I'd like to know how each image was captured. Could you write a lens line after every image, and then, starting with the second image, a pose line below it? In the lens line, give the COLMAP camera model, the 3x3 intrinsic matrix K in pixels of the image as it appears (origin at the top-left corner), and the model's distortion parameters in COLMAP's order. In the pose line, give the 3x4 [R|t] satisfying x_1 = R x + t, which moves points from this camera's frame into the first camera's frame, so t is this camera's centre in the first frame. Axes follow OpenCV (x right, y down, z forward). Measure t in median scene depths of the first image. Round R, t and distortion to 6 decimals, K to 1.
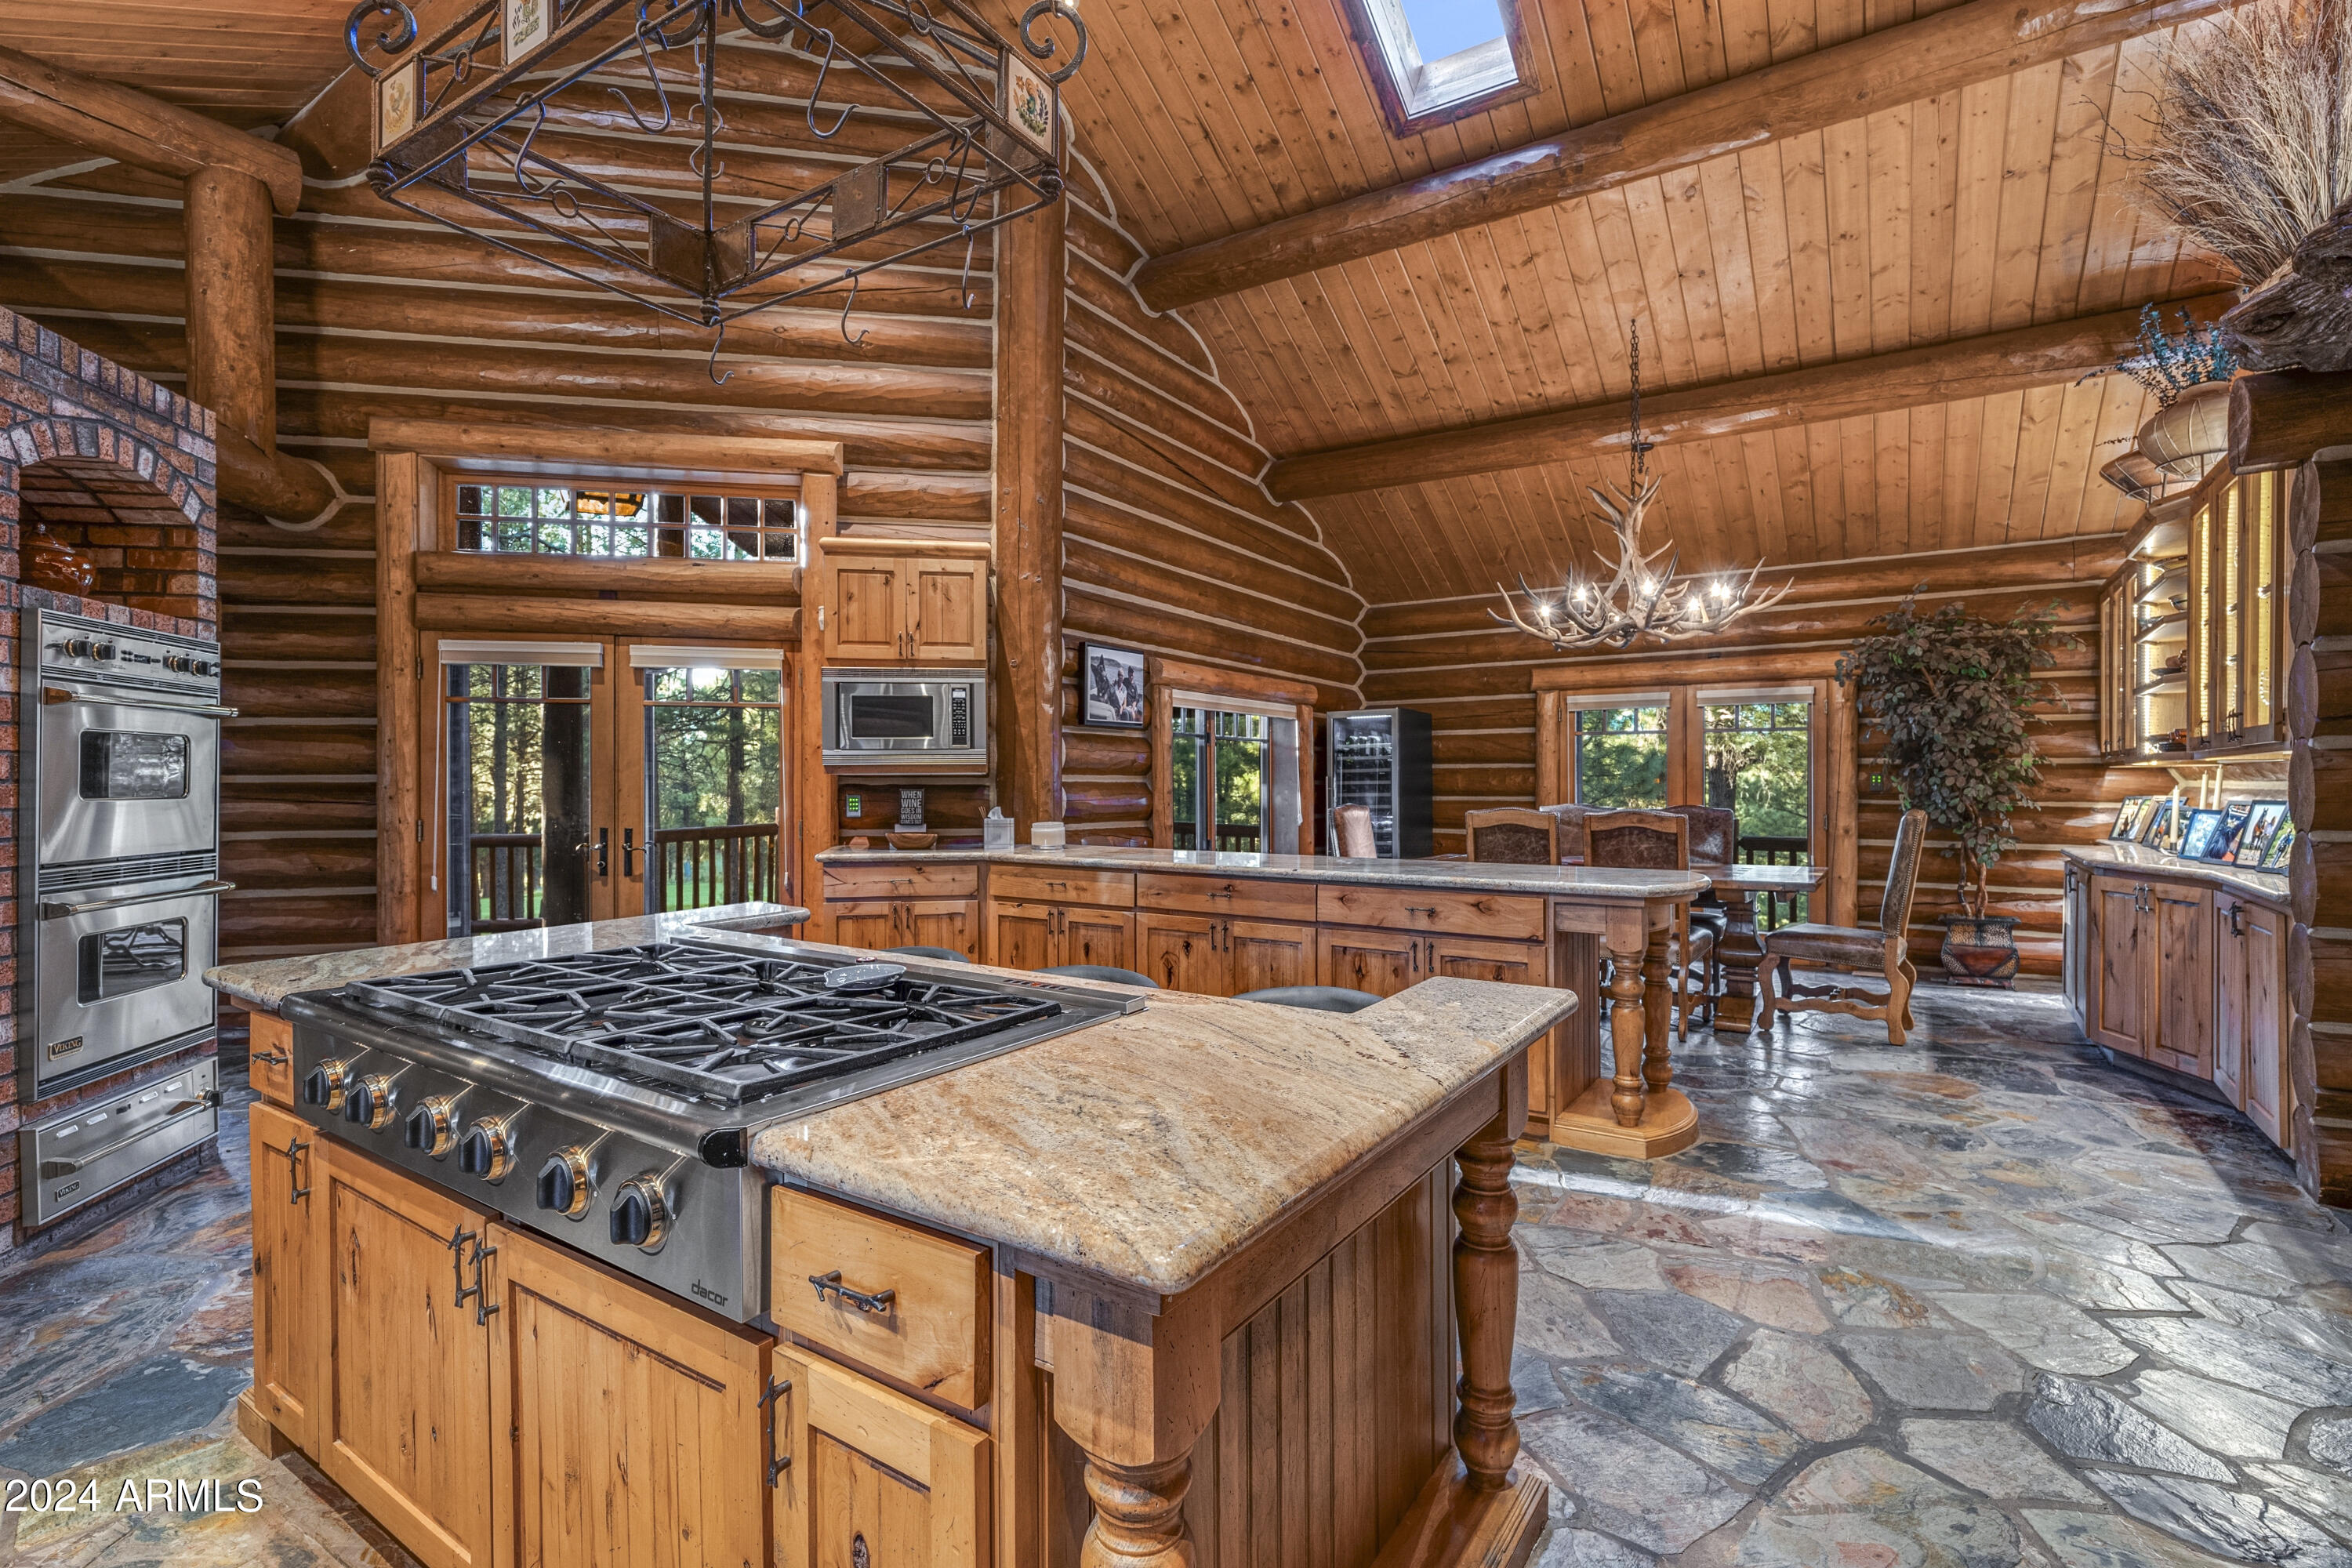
lens RADIAL K [[1103.4, 0, 1176.4], [0, 1103.4, 783.1], [0, 0, 1]] dist [0.008426, 0.001052]
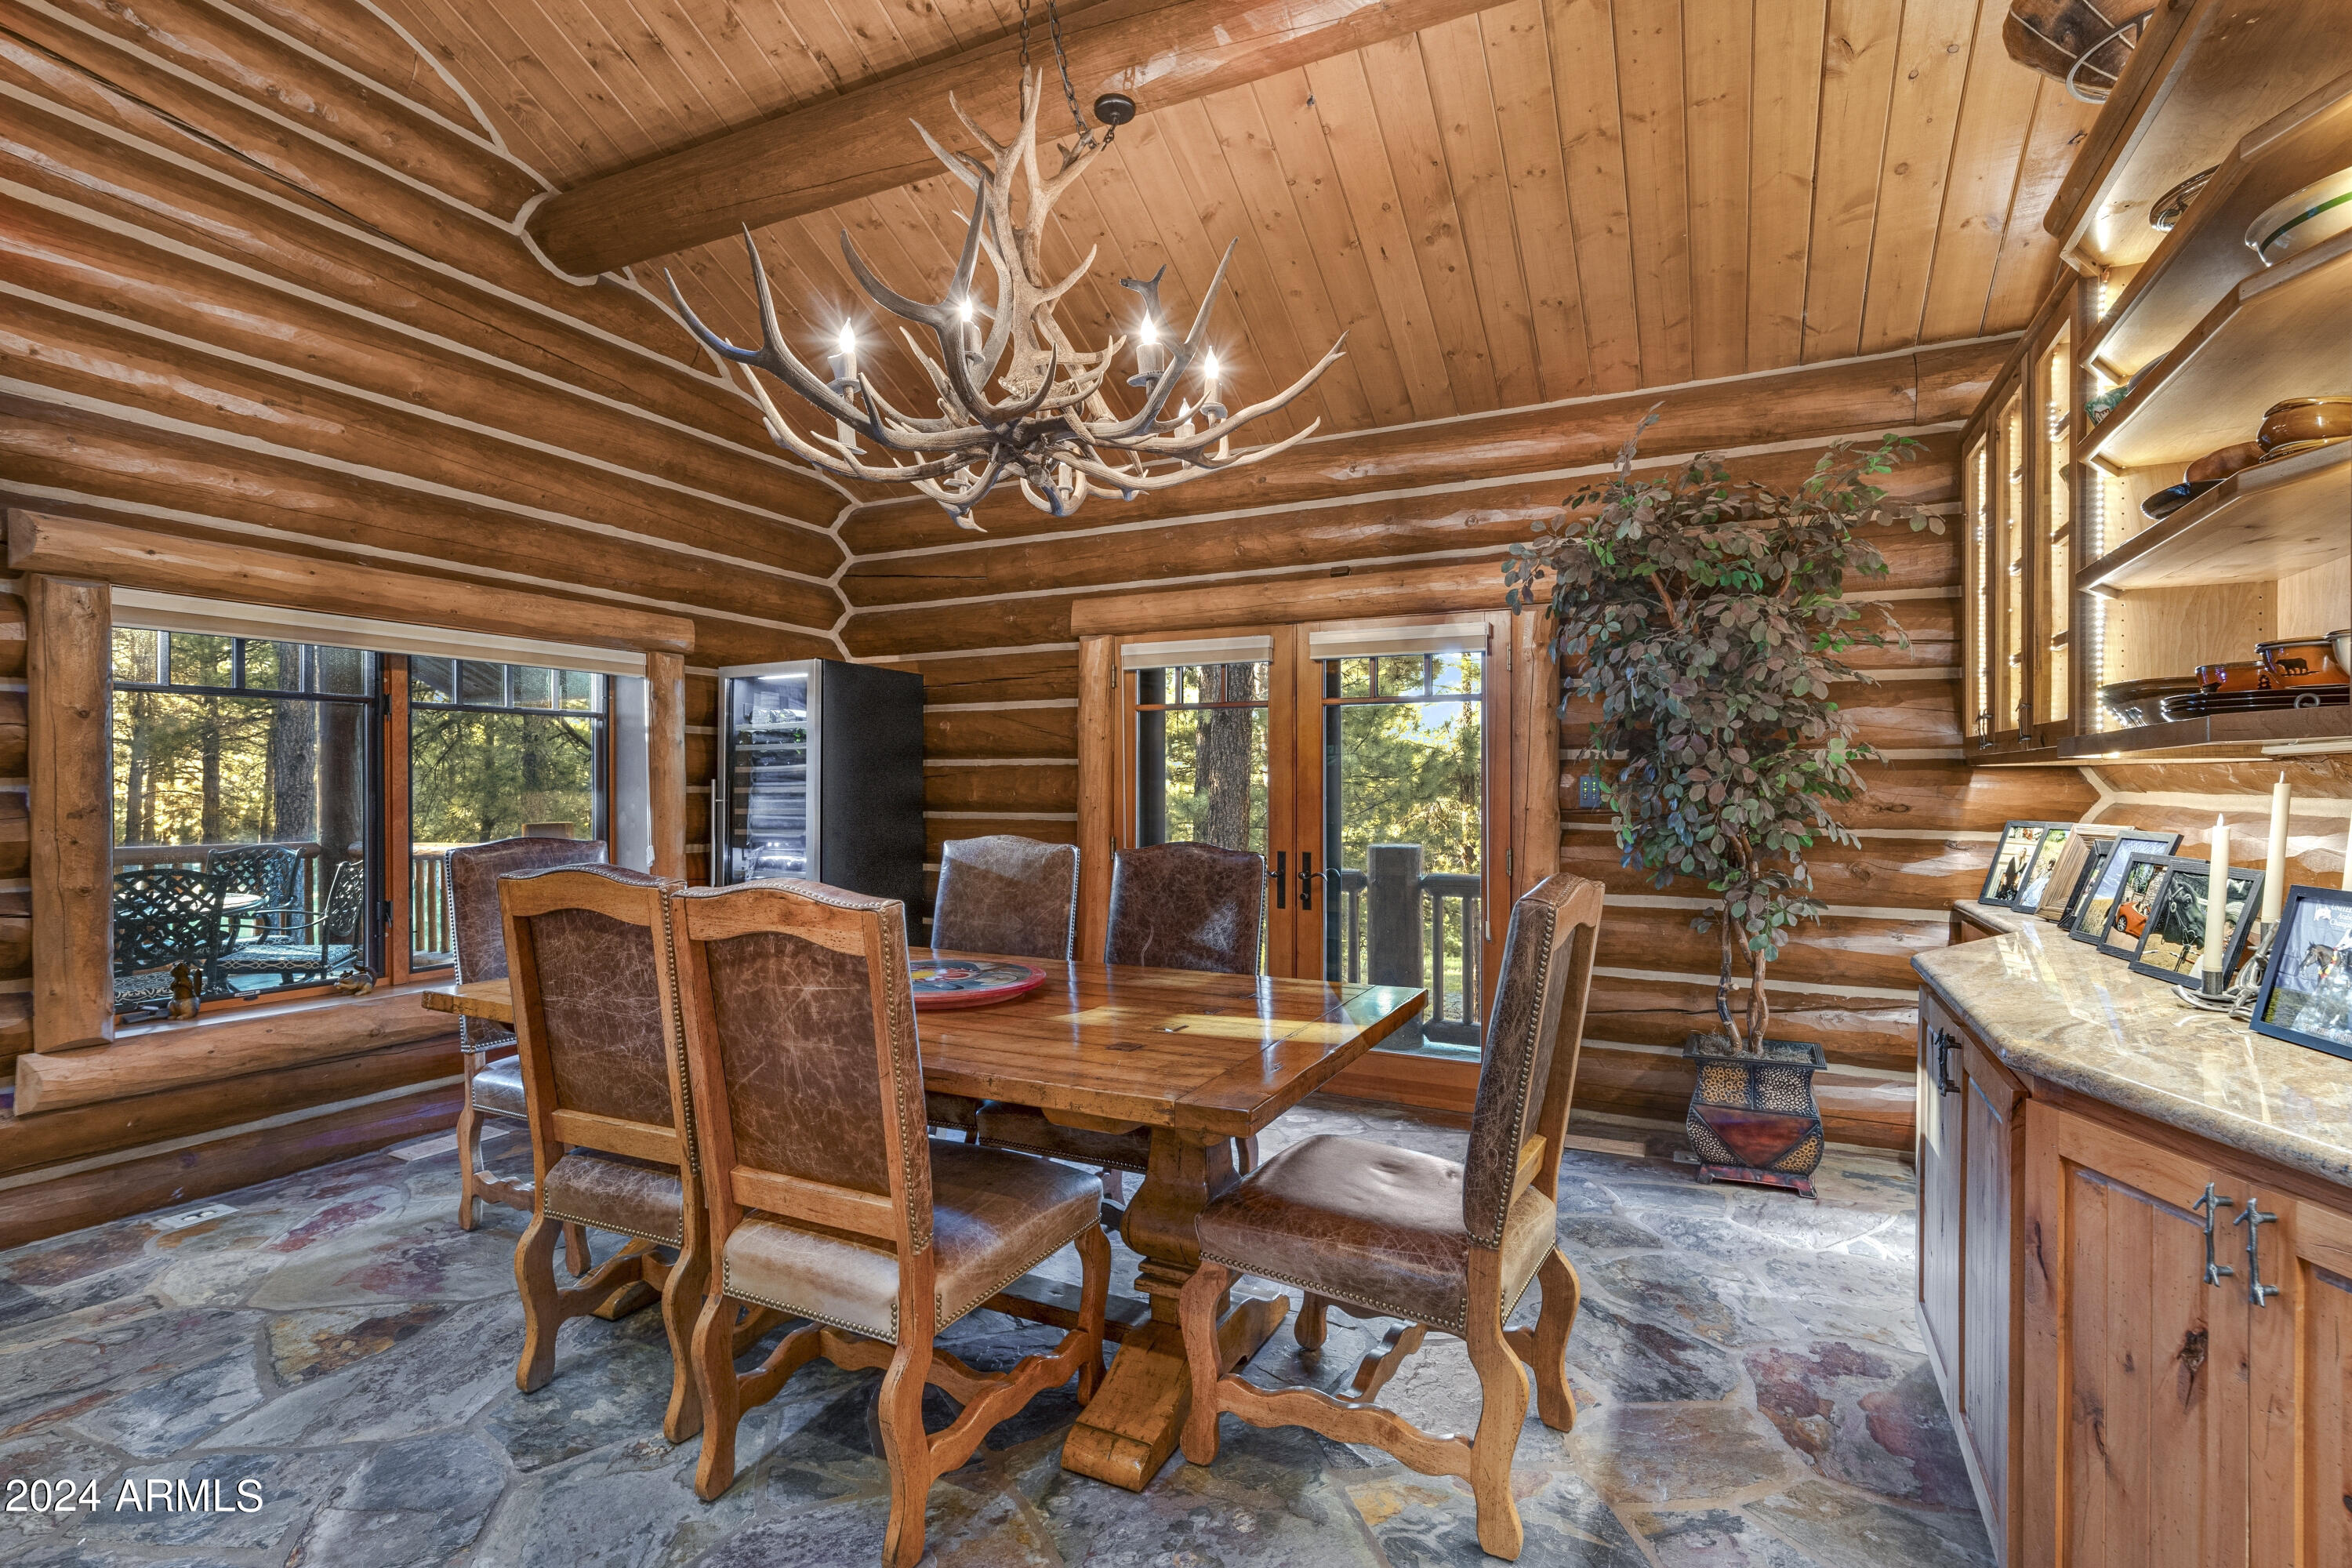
lens RADIAL K [[1103.4, 0, 1177.2], [0, 1103.4, 778.3], [0, 0, 1]] dist [0.008426, 0.001052]
pose [[0.993035, 0.001777, 0.117803, 0.385178], [-0.001259, 0.999989, -0.004473, -0.005285], [-0.117810, 0.004294, 0.993027, 0.503275]]
